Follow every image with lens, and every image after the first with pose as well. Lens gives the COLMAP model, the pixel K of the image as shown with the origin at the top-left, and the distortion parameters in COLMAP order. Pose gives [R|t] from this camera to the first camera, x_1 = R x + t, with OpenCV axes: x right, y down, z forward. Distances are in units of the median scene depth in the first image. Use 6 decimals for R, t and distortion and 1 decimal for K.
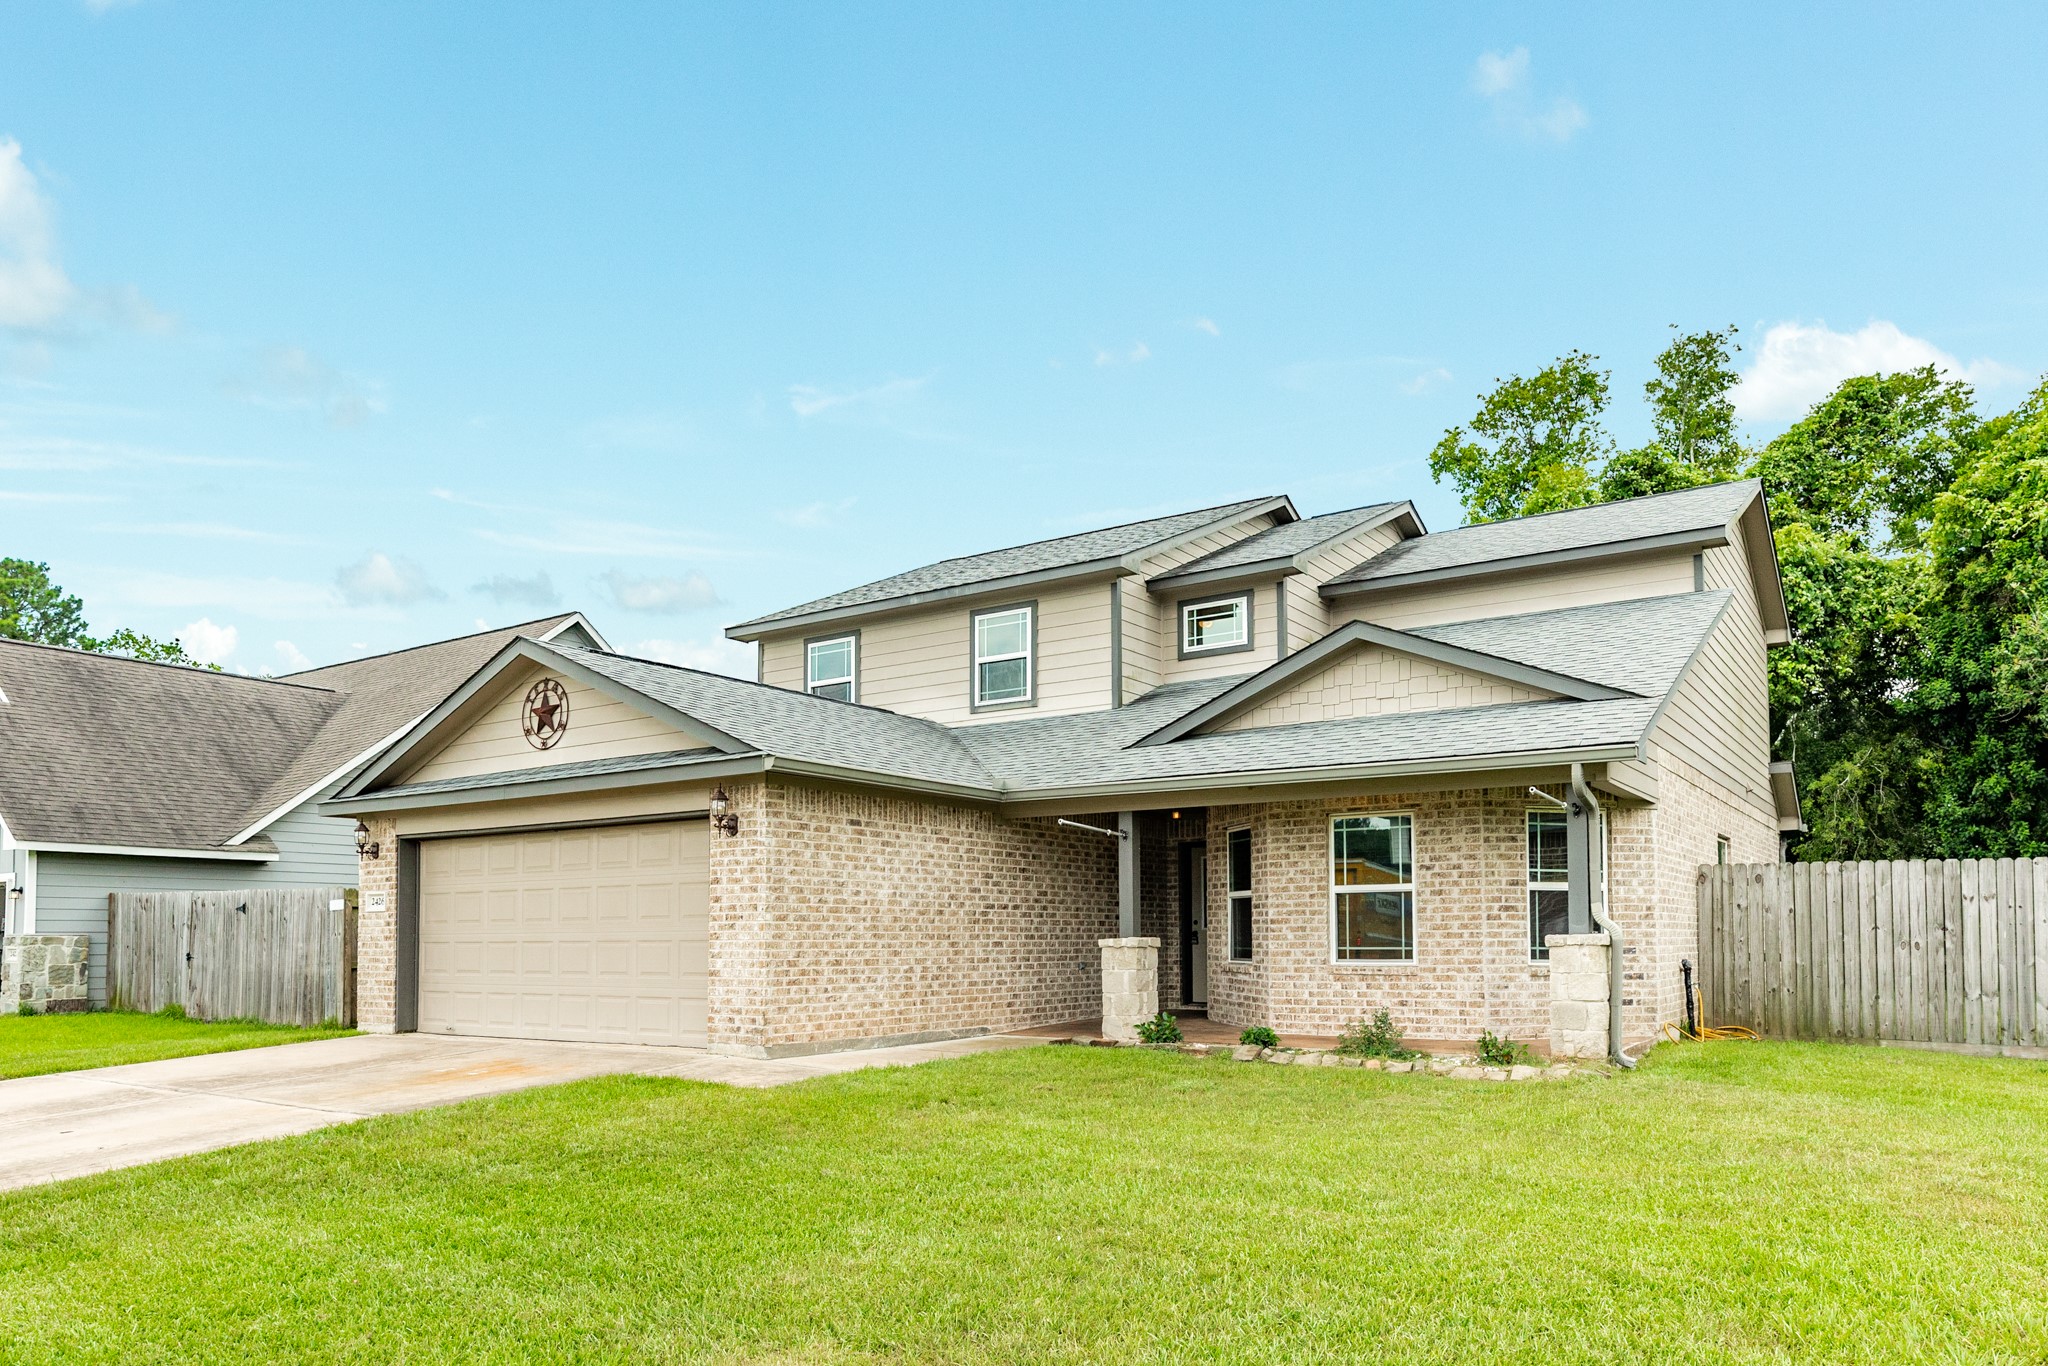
lens RADIAL K [[1259.0, 0, 1021.2], [0, 1259.0, 888.7], [0, 0, 1]] dist [-0.005462, -0.000983]
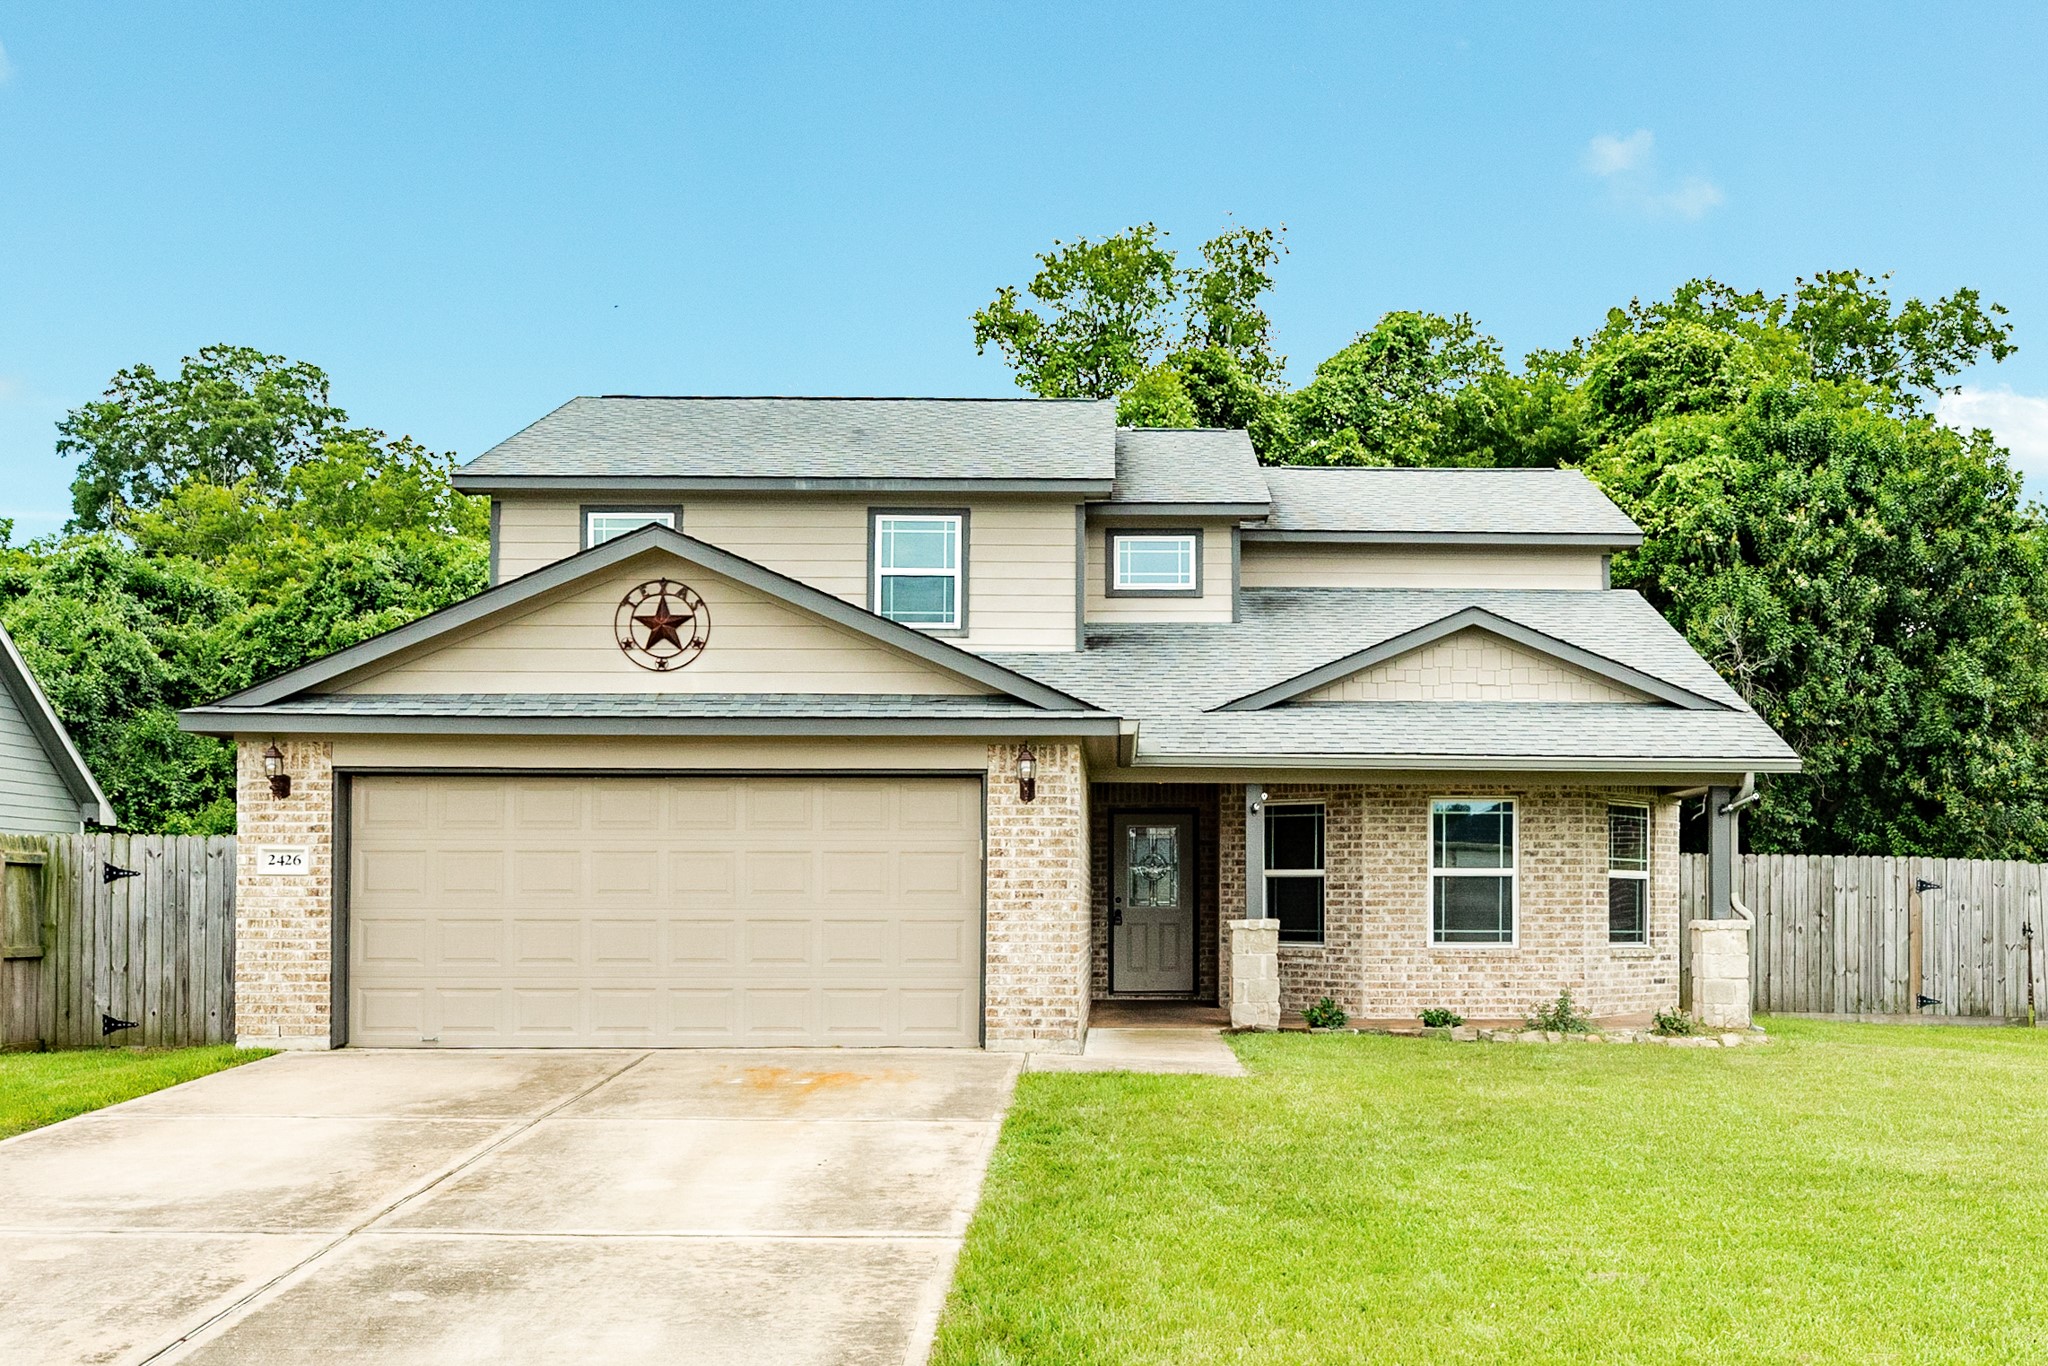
lens RADIAL K [[1839.8, 0, 1028.2], [0, 1839.8, 858.7], [0, 0, 1]] dist [-0.005949, -0.009651]
pose [[0.859109, 0.022165, 0.511312, -0.771865], [-0.027837, 0.999607, 0.003439, -0.006033], [-0.511034, -0.017188, 0.859388, -0.086588]]
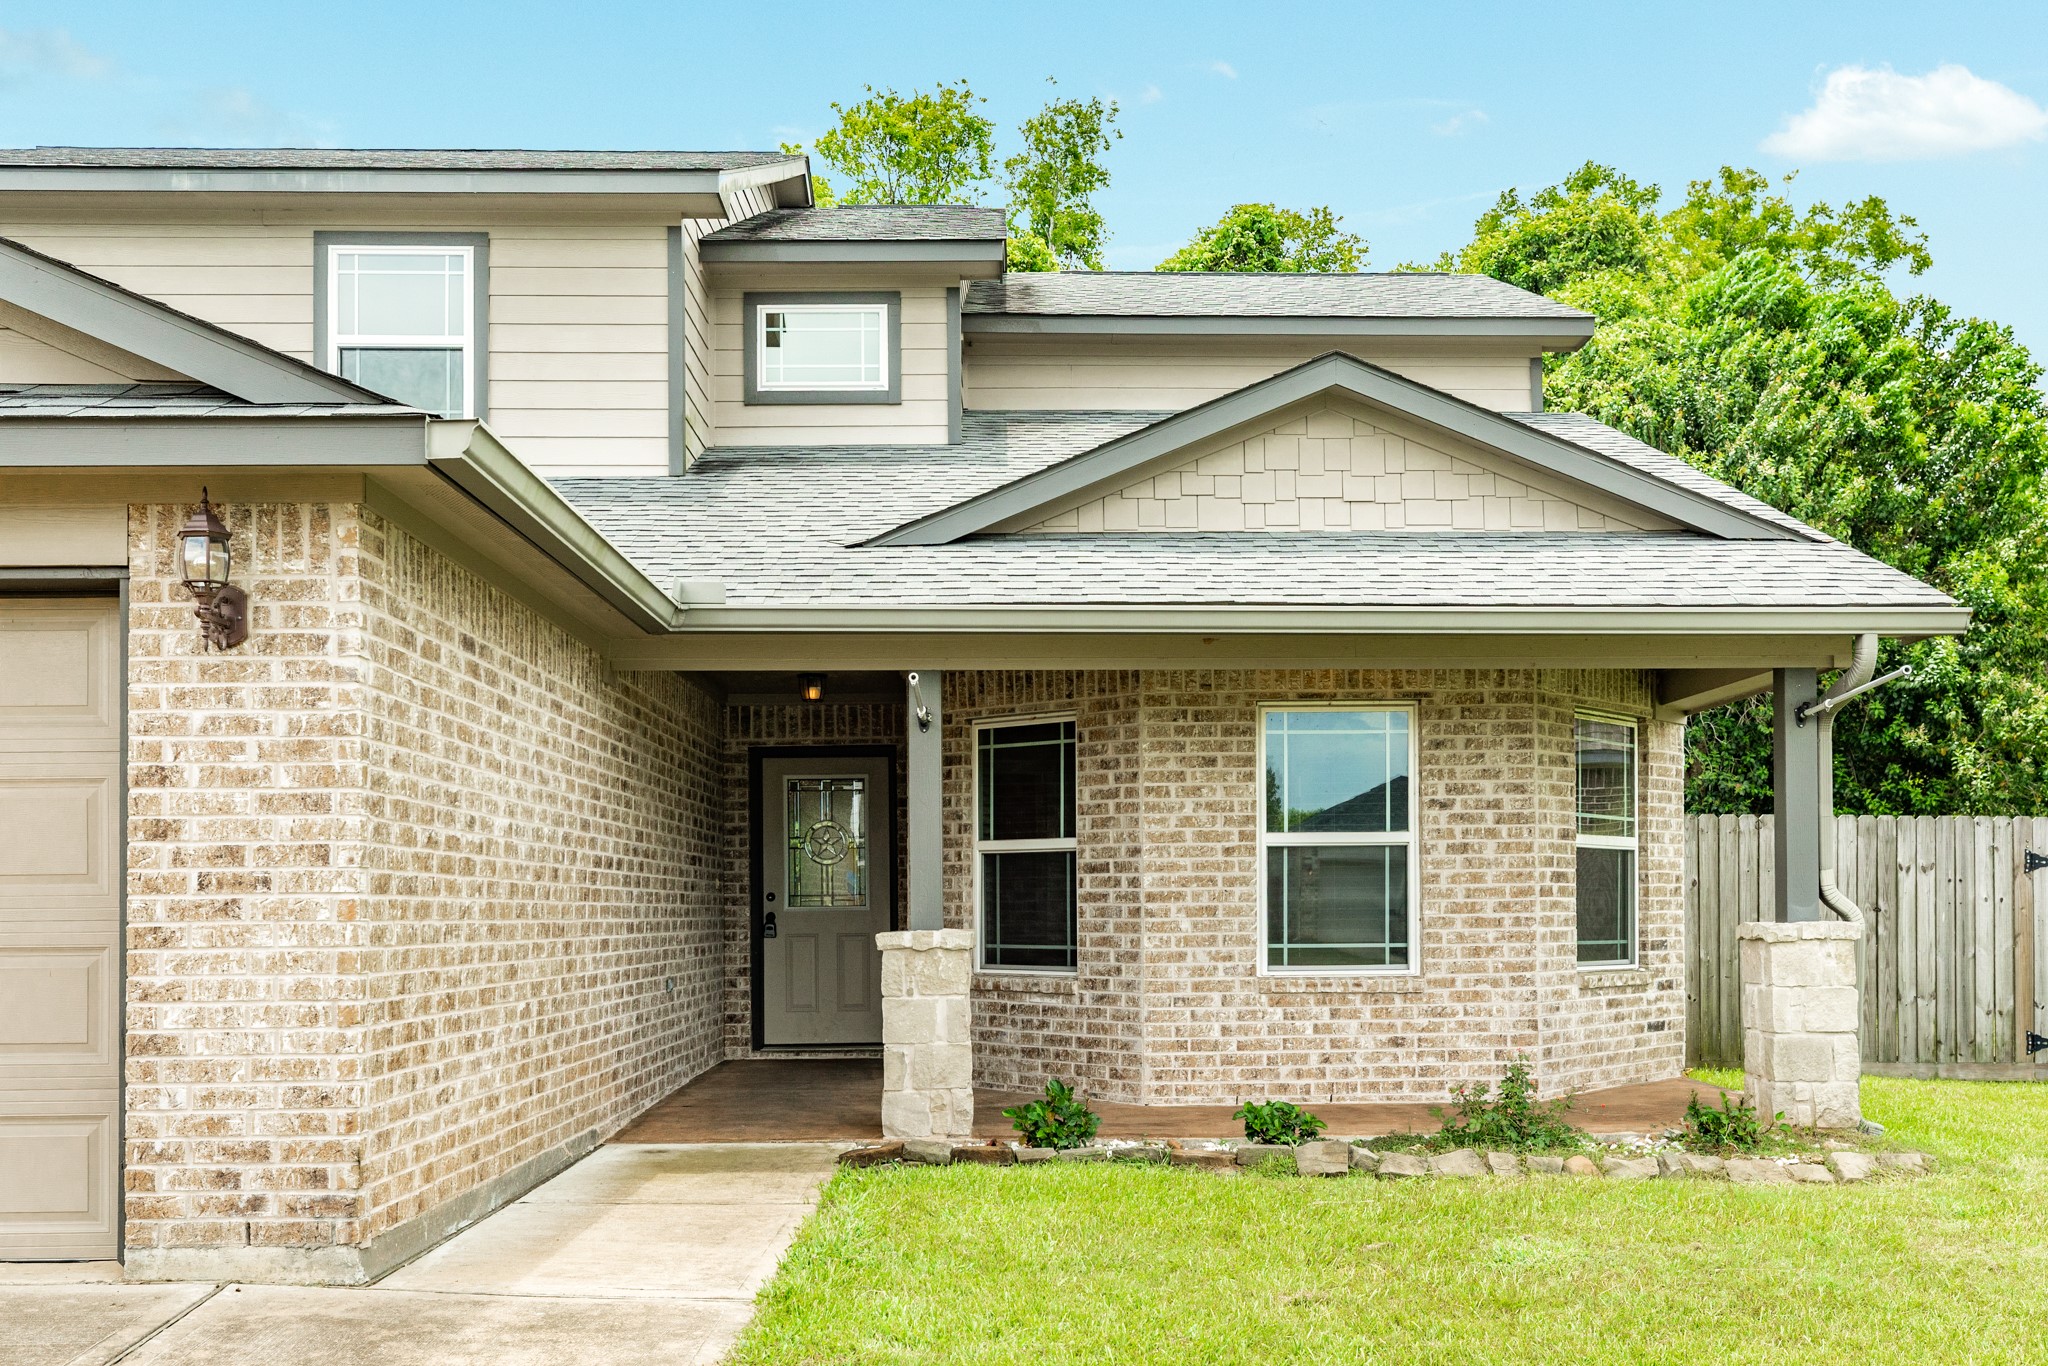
lens RADIAL K [[1819.4, 0, 1021.1], [0, 1819.4, 885.9], [0, 0, 1]] dist [0.004321, -0.002182]
pose [[0.824039, 0.006212, 0.566499, -0.291488], [-0.018865, 0.999686, 0.016480, 0.009806], [-0.566219, -0.024268, 0.823897, 0.404654]]
